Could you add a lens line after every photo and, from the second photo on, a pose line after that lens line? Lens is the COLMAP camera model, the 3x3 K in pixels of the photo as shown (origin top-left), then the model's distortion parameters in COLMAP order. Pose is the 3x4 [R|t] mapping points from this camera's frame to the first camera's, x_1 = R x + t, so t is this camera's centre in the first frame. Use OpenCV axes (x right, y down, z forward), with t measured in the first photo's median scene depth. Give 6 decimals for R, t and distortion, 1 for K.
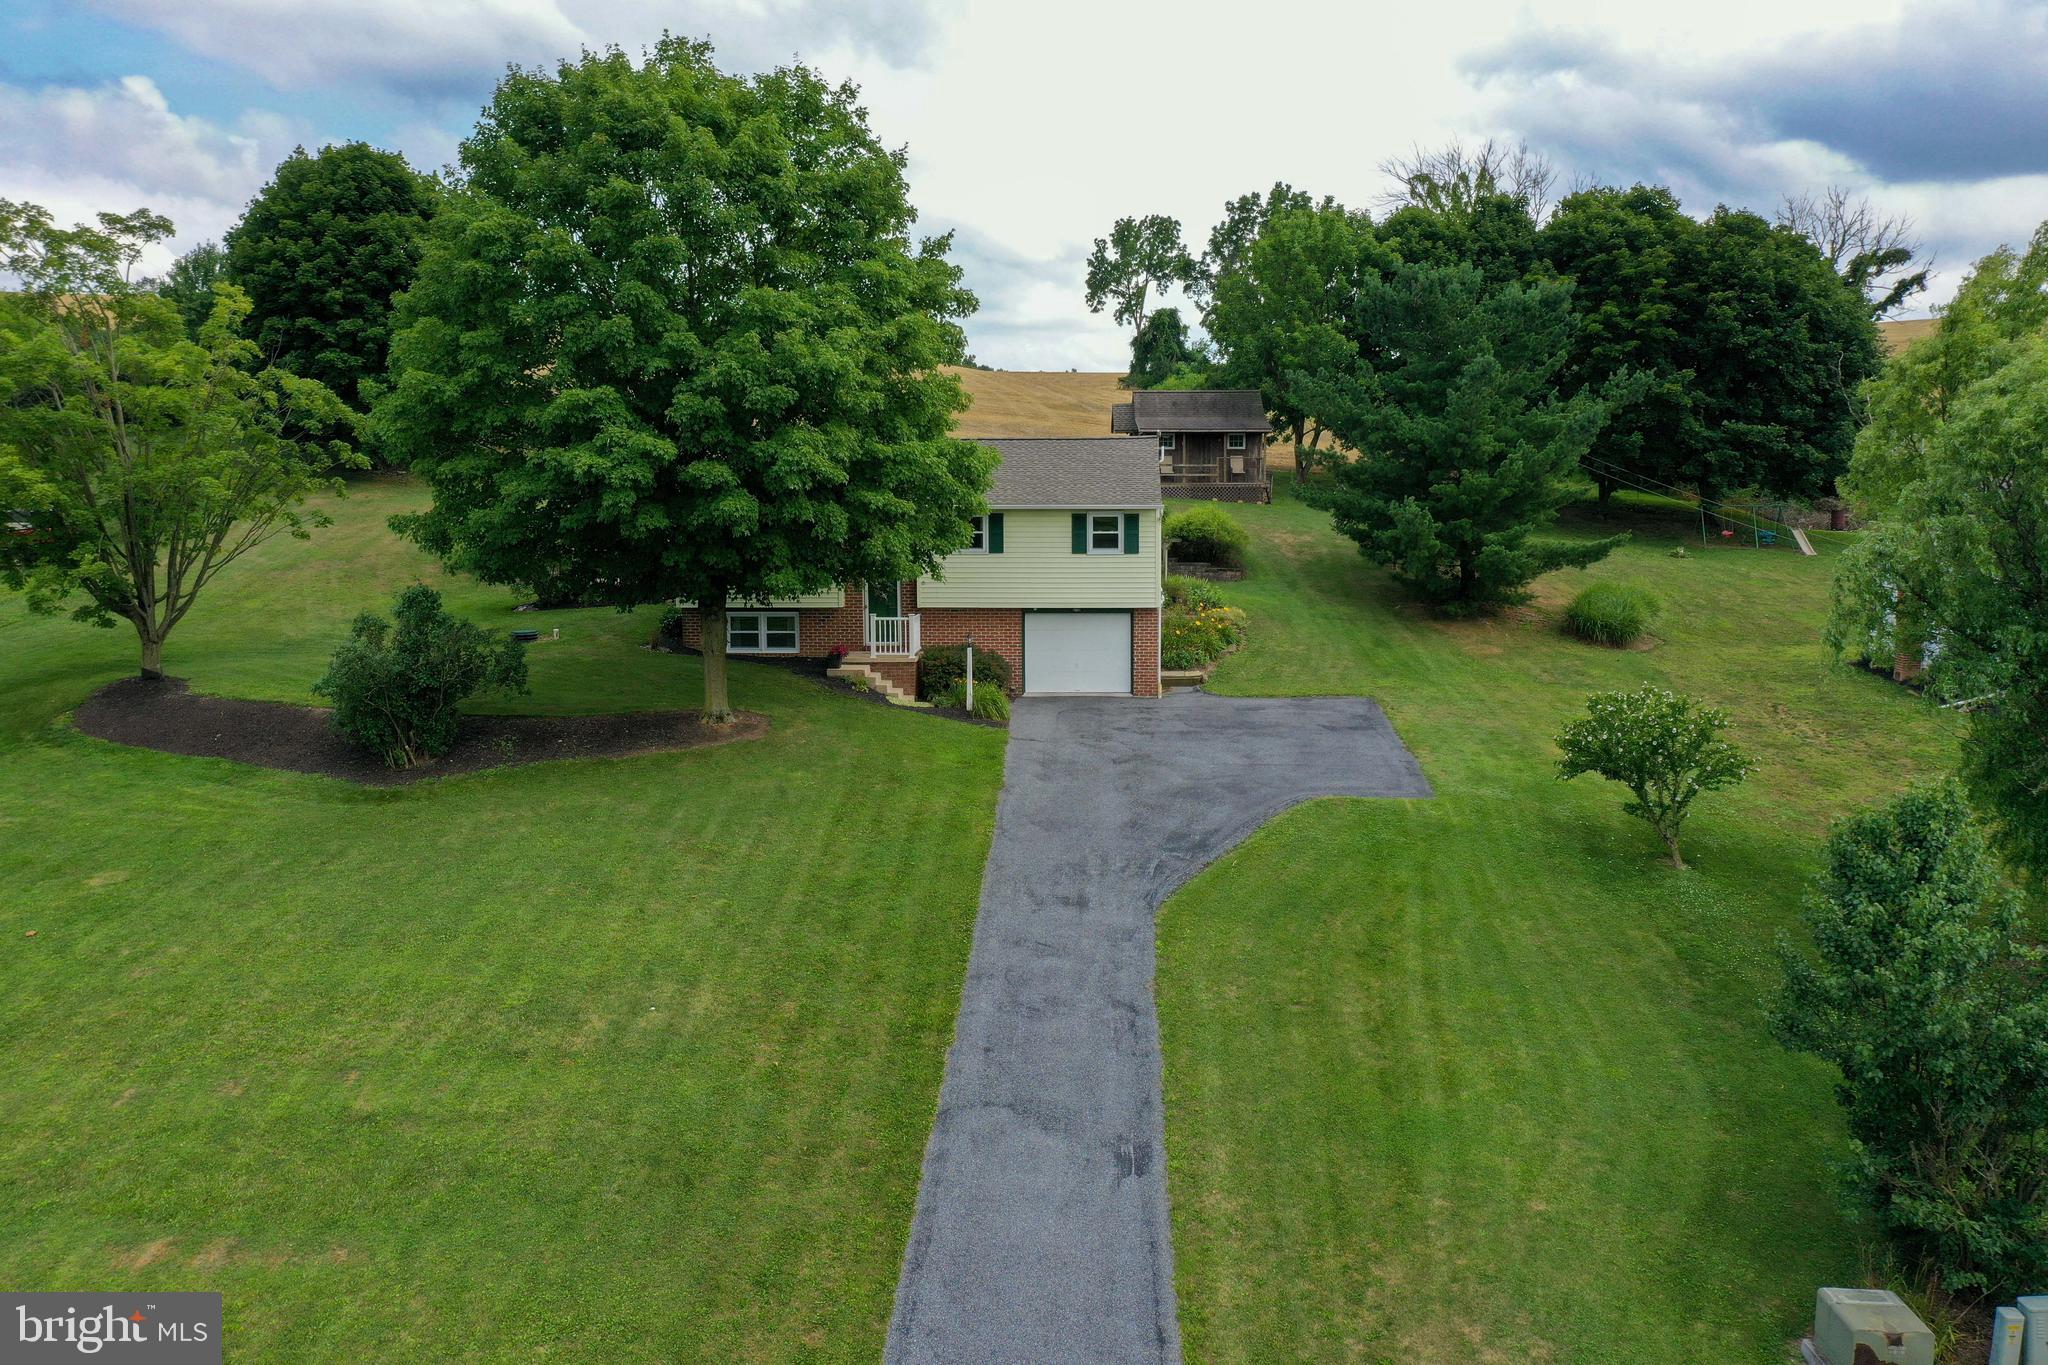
lens RADIAL K [[1602.3, 0, 1017.5], [0, 1602.3, 700.5], [0, 0, 1]] dist [-0.009572, 0.028399]
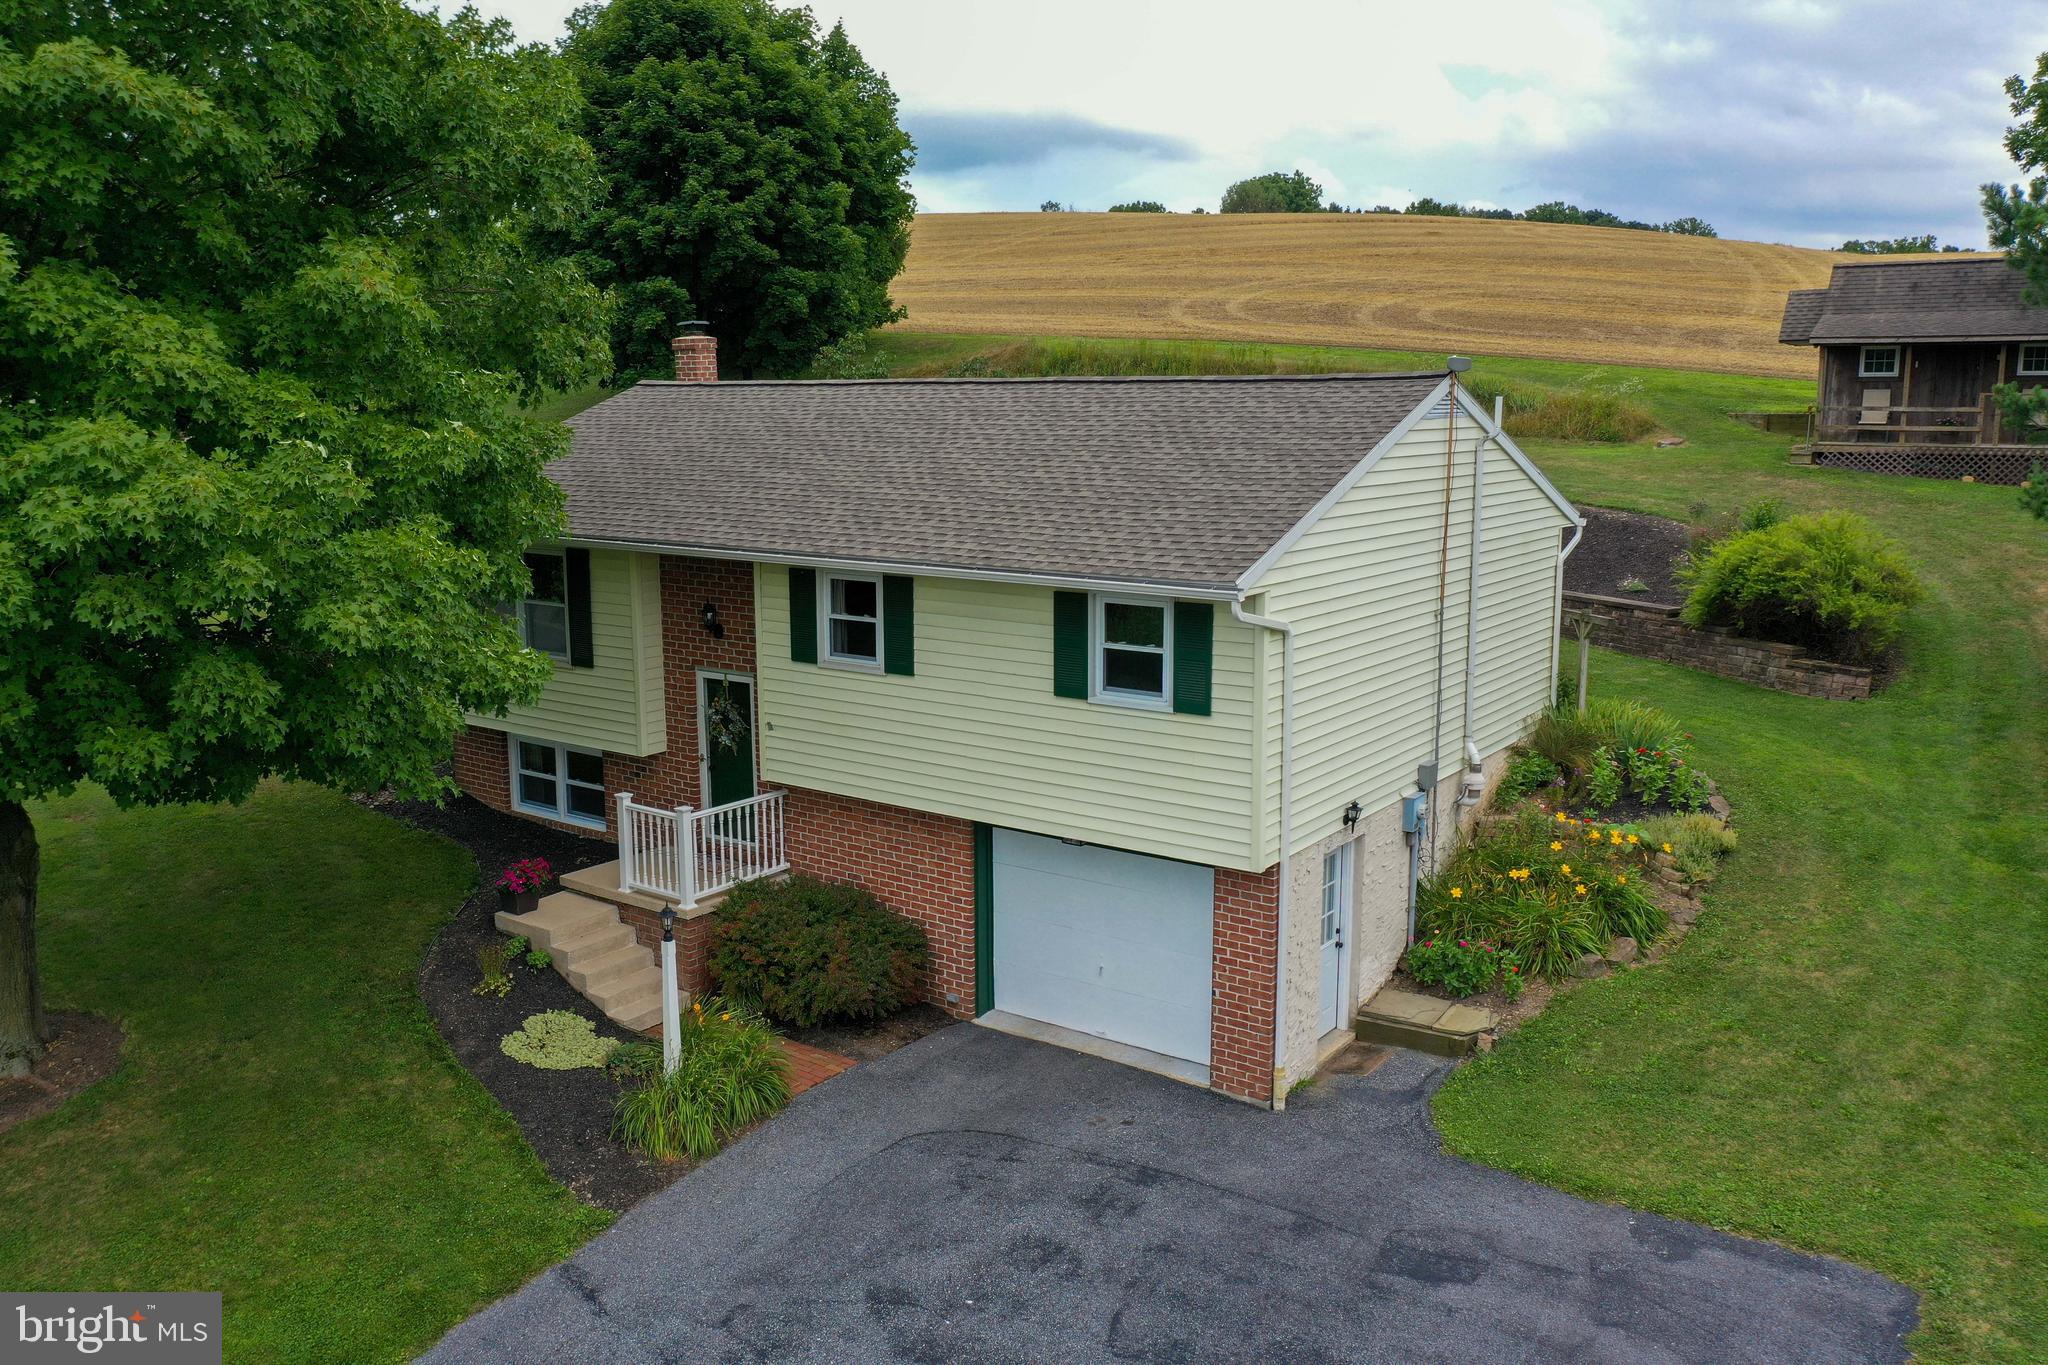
lens RADIAL K [[1602.3, 0, 1025.7], [0, 1602.3, 678.6], [0, 0, 1]] dist [-0.009572, 0.028399]
pose [[0.849562, 0.093829, -0.519076, 0.225246], [-0.071497, 0.995454, 0.062923, -0.120185], [0.522621, -0.016345, 0.852409, 0.681718]]
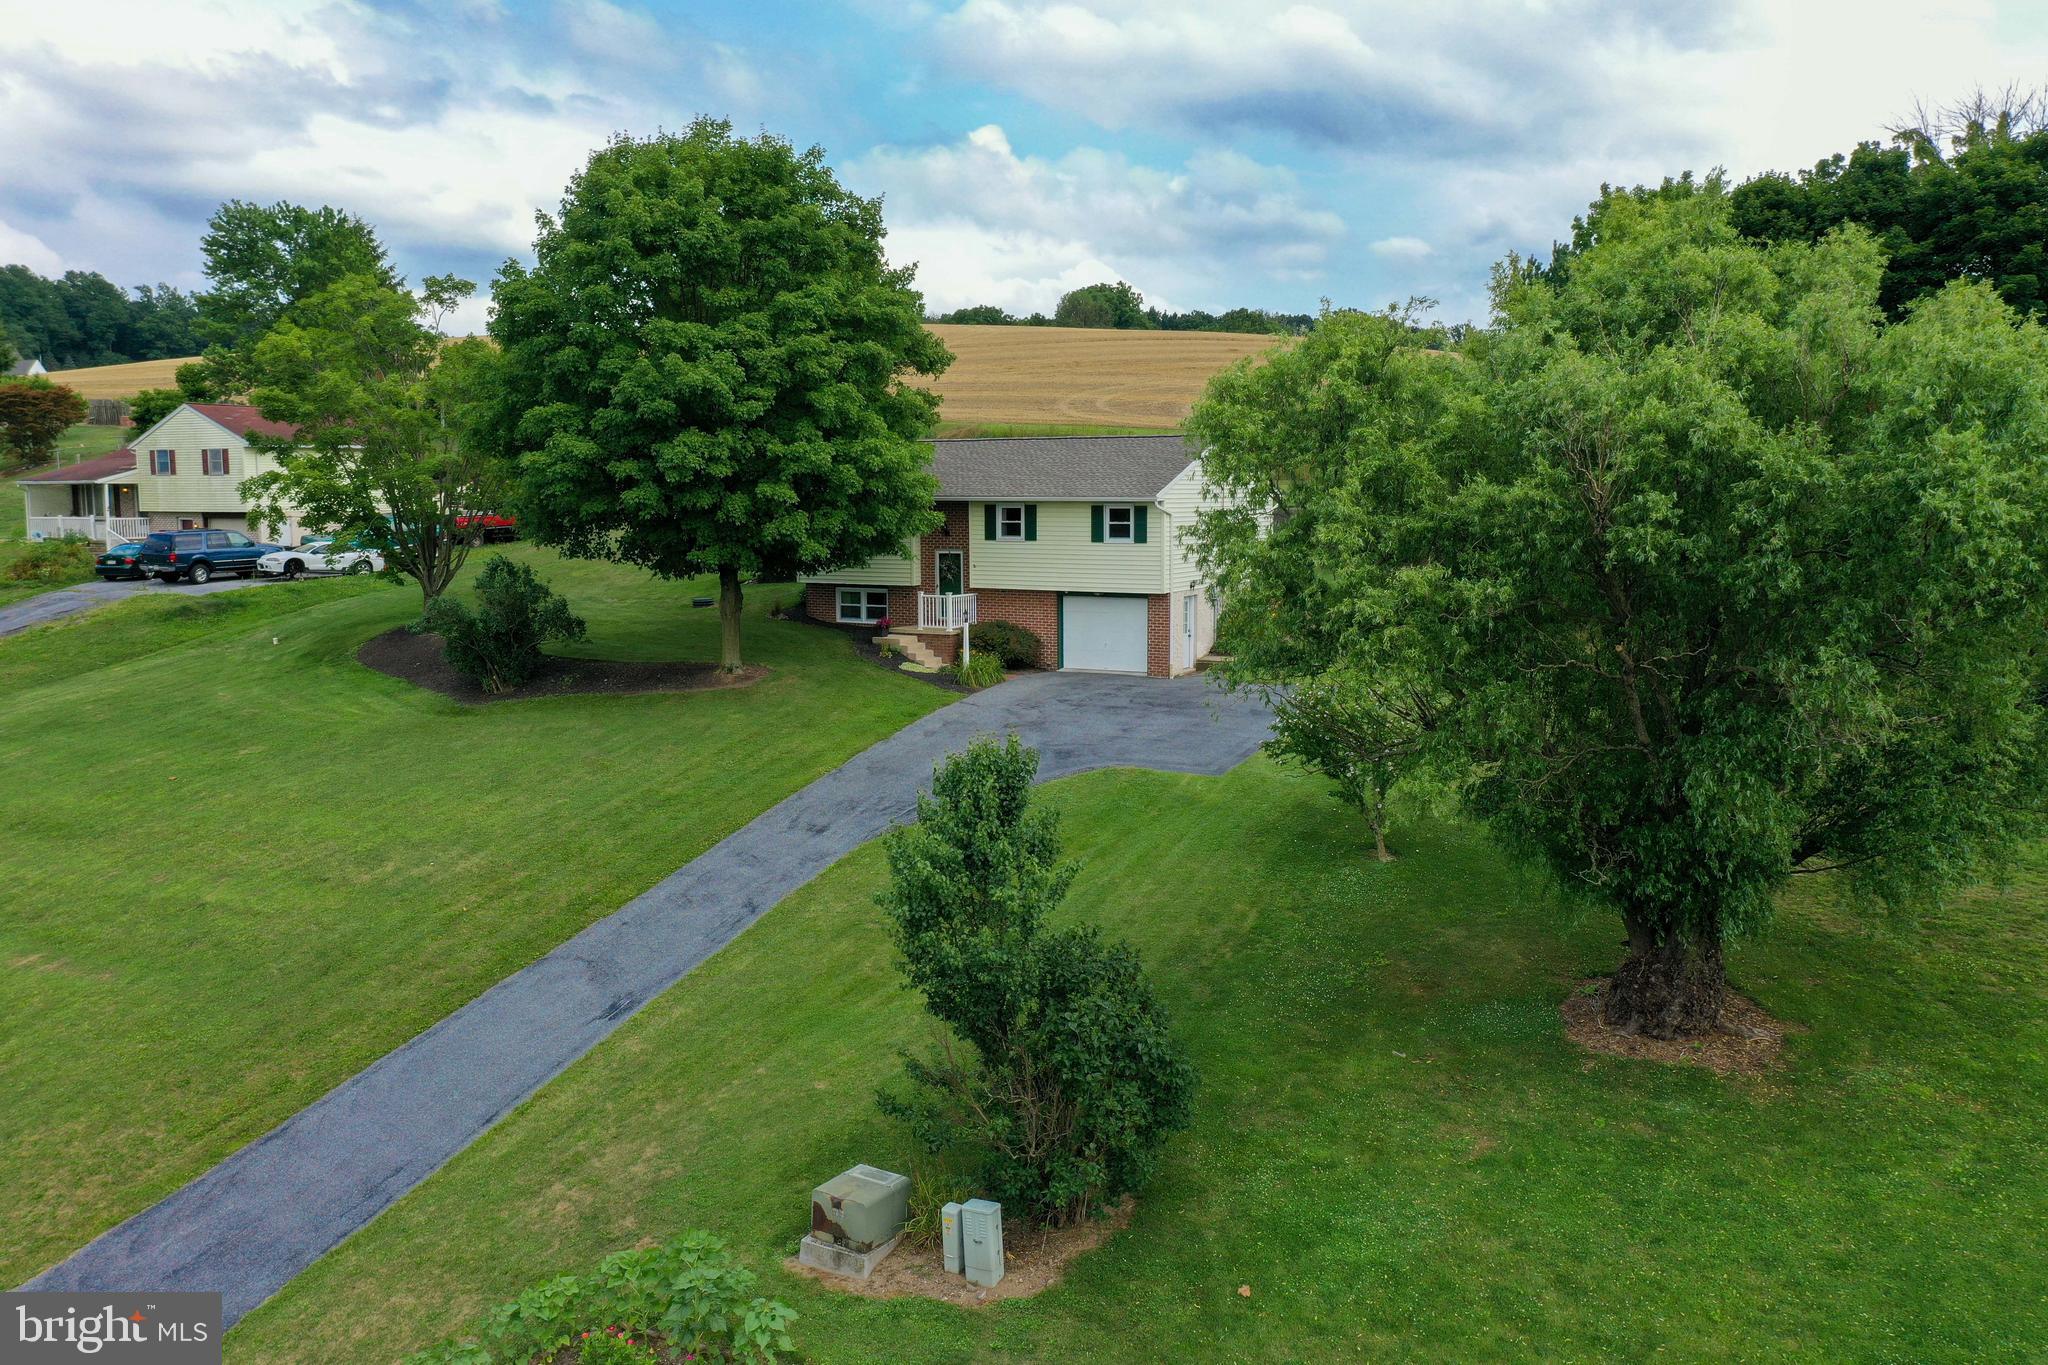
lens RADIAL K [[1602.3, 0, 1011.6], [0, 1602.3, 676.6], [0, 0, 1]] dist [-0.009572, 0.028399]
pose [[0.897922, 0.051757, -0.437101, 0.473014], [-0.057085, 0.998369, 0.000950, 0.002312], [0.436437, 0.024098, 0.899412, -0.007118]]
